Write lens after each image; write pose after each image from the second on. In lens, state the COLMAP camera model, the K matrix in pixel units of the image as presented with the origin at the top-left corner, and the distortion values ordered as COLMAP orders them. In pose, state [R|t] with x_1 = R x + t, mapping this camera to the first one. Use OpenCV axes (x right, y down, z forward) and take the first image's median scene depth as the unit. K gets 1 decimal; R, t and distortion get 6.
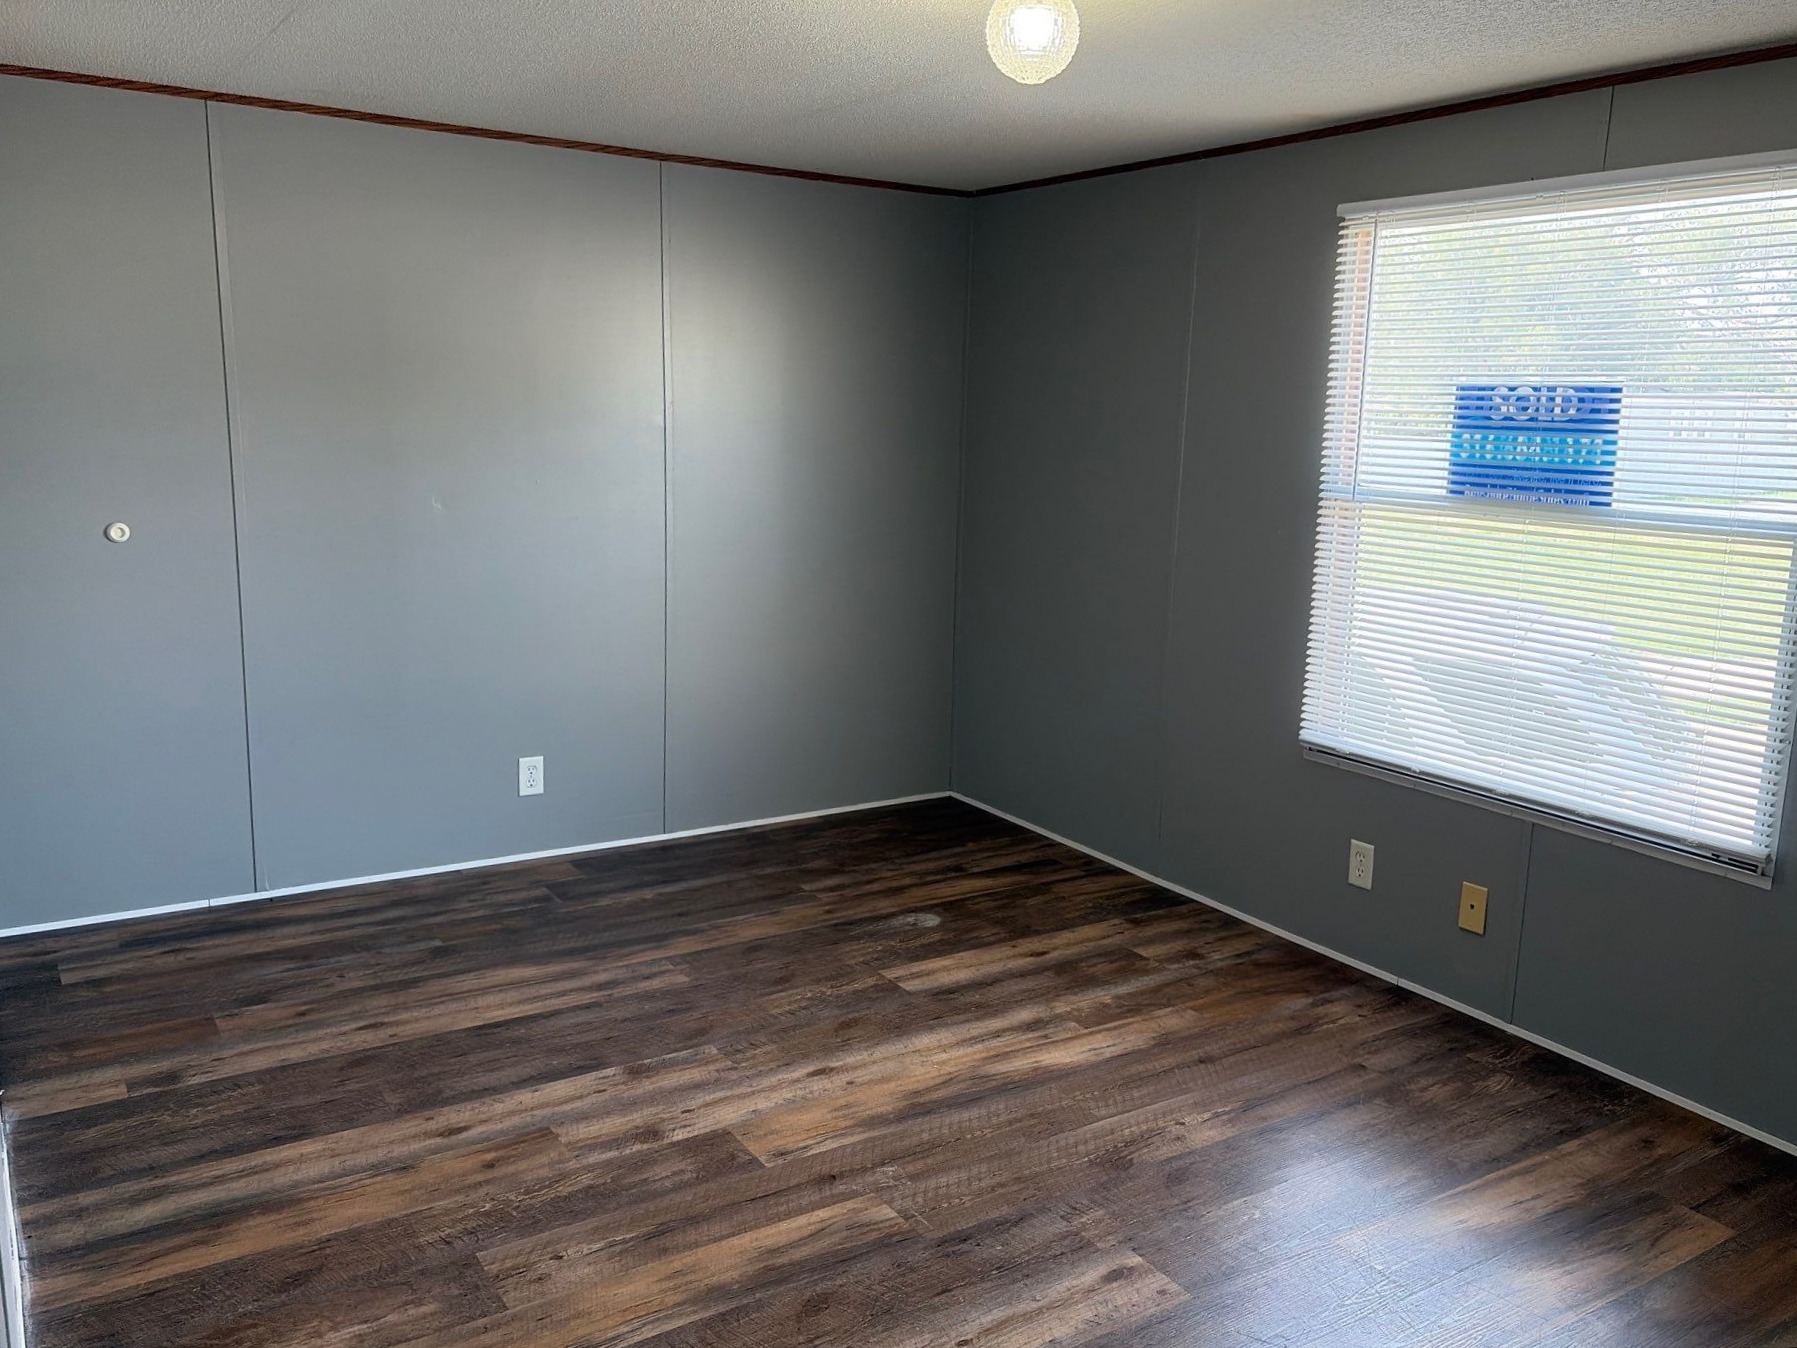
lens RADIAL K [[1459.7, 0, 897.5], [0, 1459.7, 675.4], [0, 0, 1]] dist [-0.009403, -0.003245]
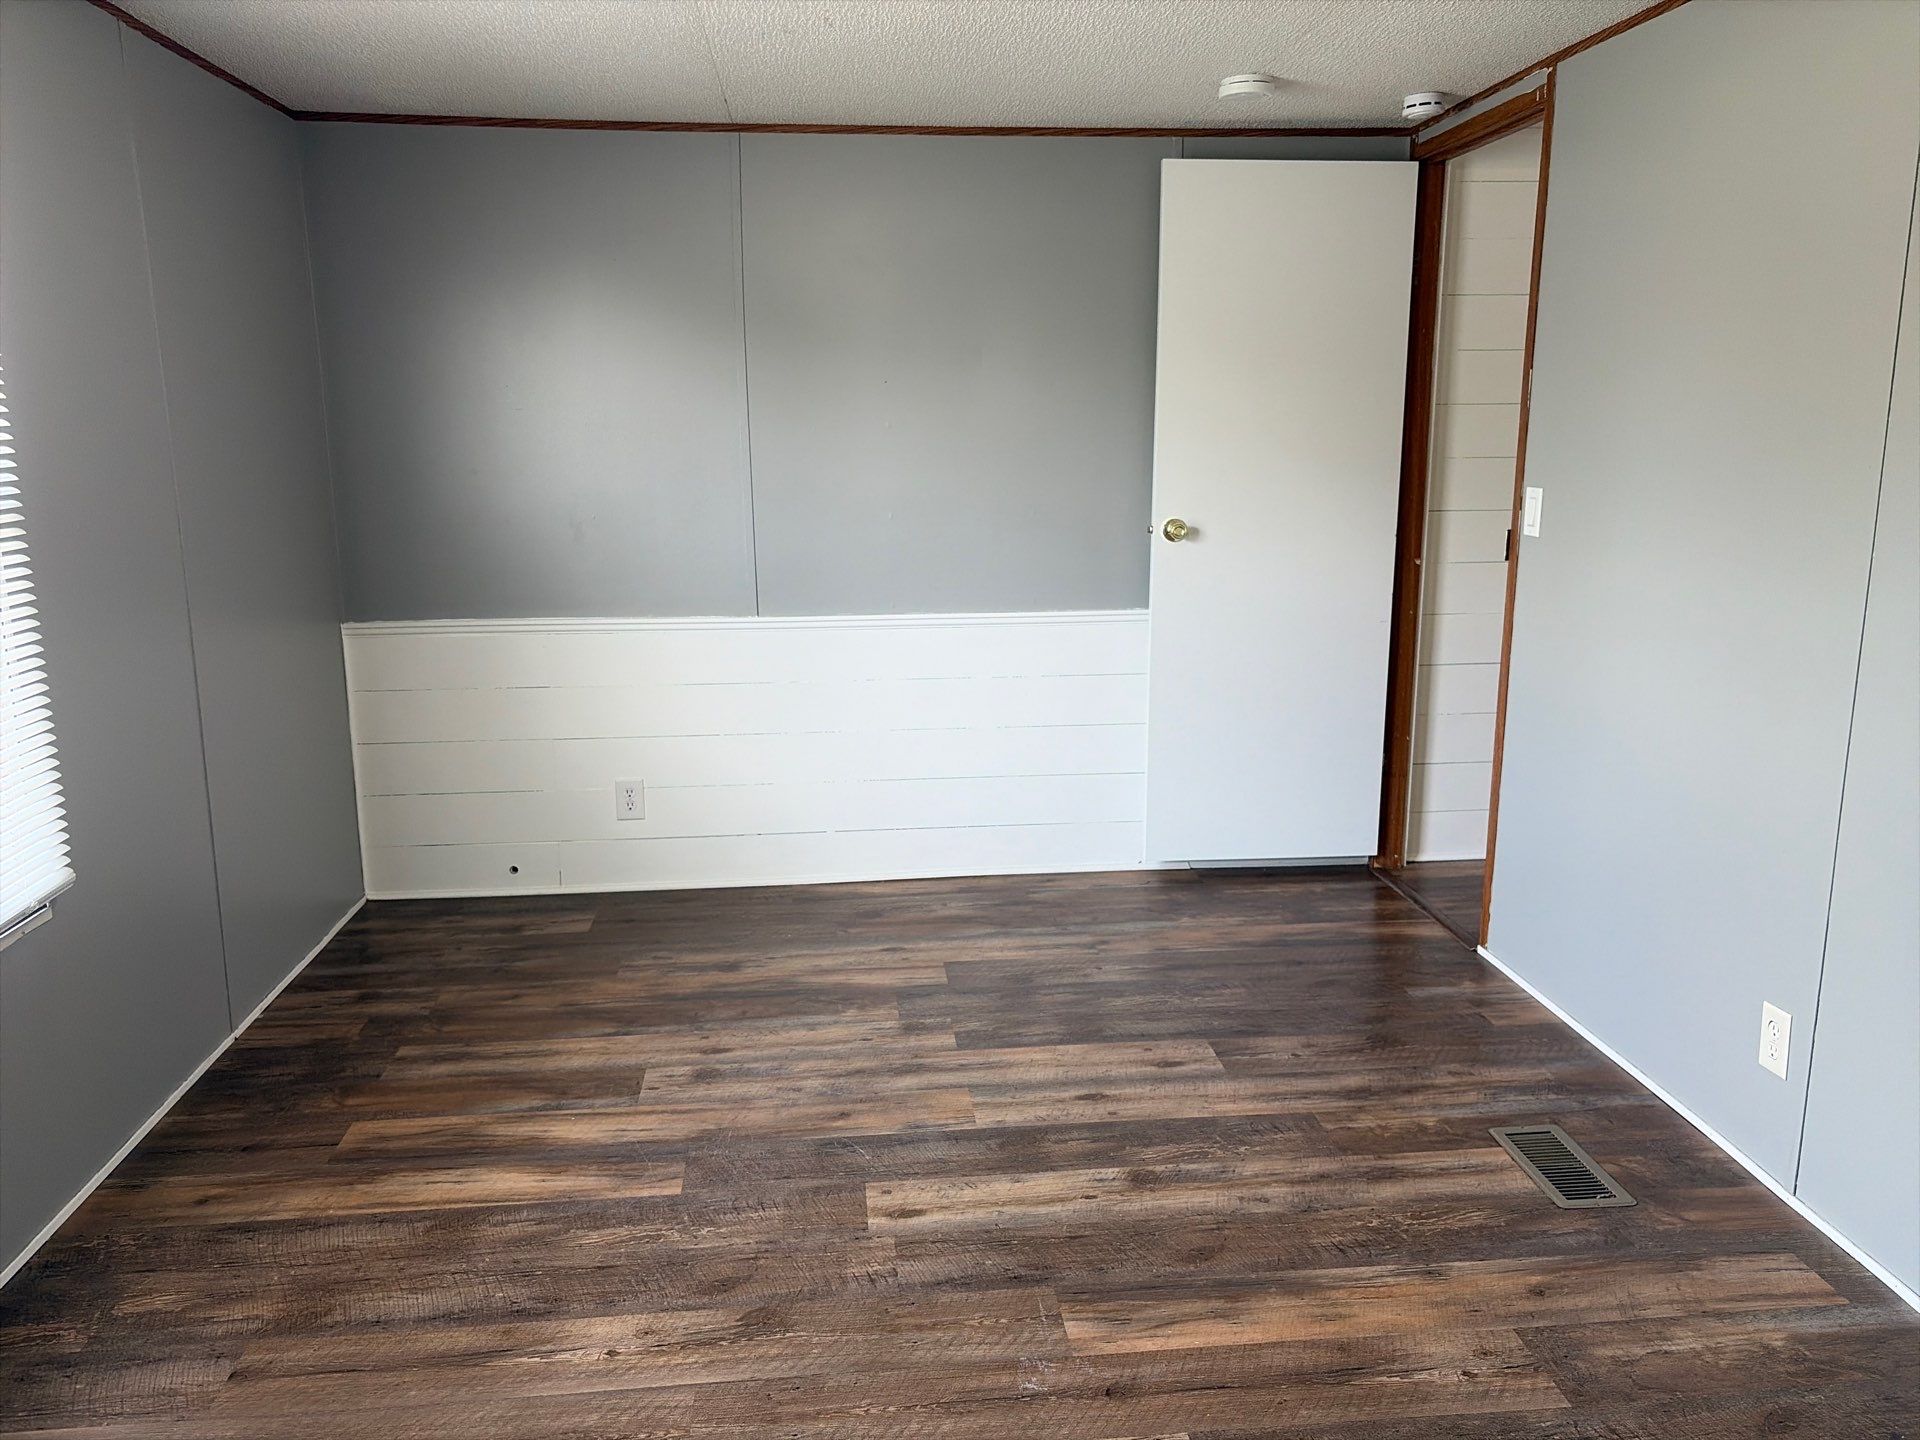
lens RADIAL K [[1435.1, 0, 960.9], [0, 1435.1, 717.4], [0, 0, 1]] dist [0.033814, -0.029064]
pose [[-0.889911, -0.119257, 0.440267, -0.290196], [0.062311, 0.924384, 0.376340, -0.298429], [-0.451857, 0.362343, -0.815189, 1.658740]]
